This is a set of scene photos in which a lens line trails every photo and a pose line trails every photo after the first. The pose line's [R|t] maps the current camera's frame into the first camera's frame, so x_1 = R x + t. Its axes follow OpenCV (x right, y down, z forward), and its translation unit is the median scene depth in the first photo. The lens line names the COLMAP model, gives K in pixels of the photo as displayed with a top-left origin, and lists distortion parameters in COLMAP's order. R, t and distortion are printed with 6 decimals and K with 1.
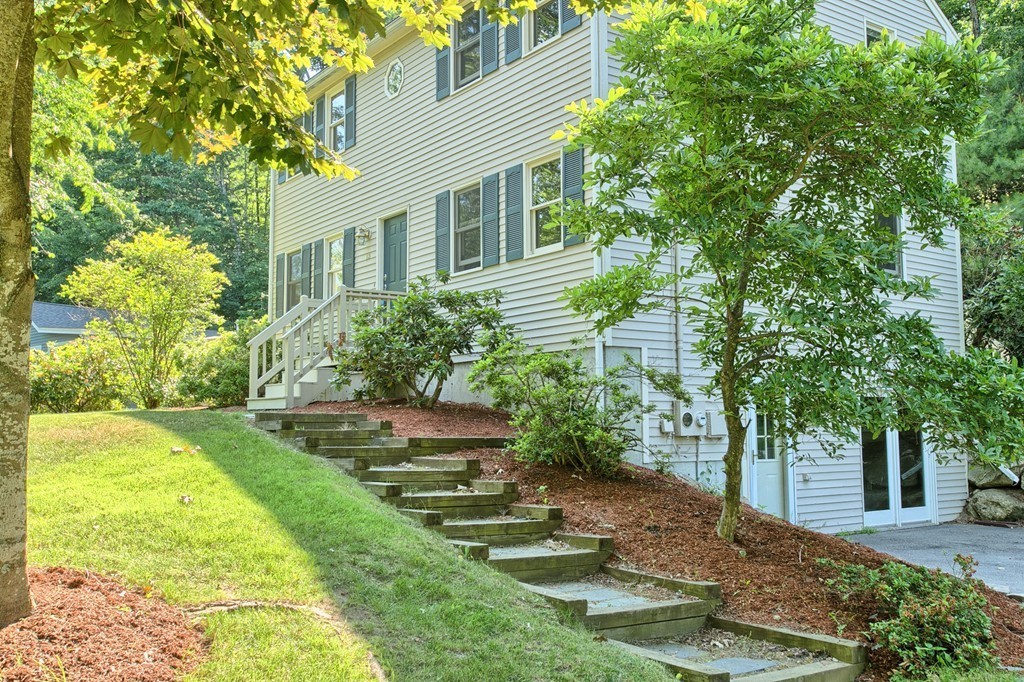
lens RADIAL K [[938.7, 0, 511.3], [0, 938.7, 343.1], [0, 0, 1]] dist [0.017864, 0.000000]
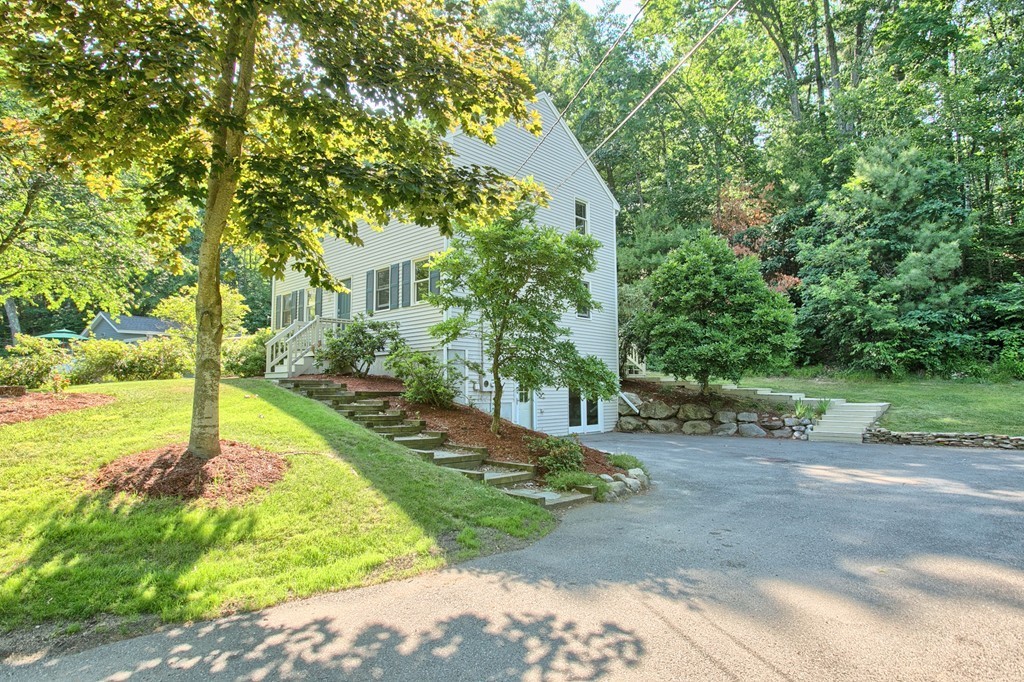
lens RADIAL K [[556.4, 0, 501.4], [0, 556.4, 334.4], [0, 0, 1]] dist [0.000039, 0.001901]
pose [[0.983978, 0.017554, 0.177425, -0.007380], [-0.015668, 0.999805, -0.012022, -0.018546], [-0.177601, 0.009050, 0.984061, -0.298883]]
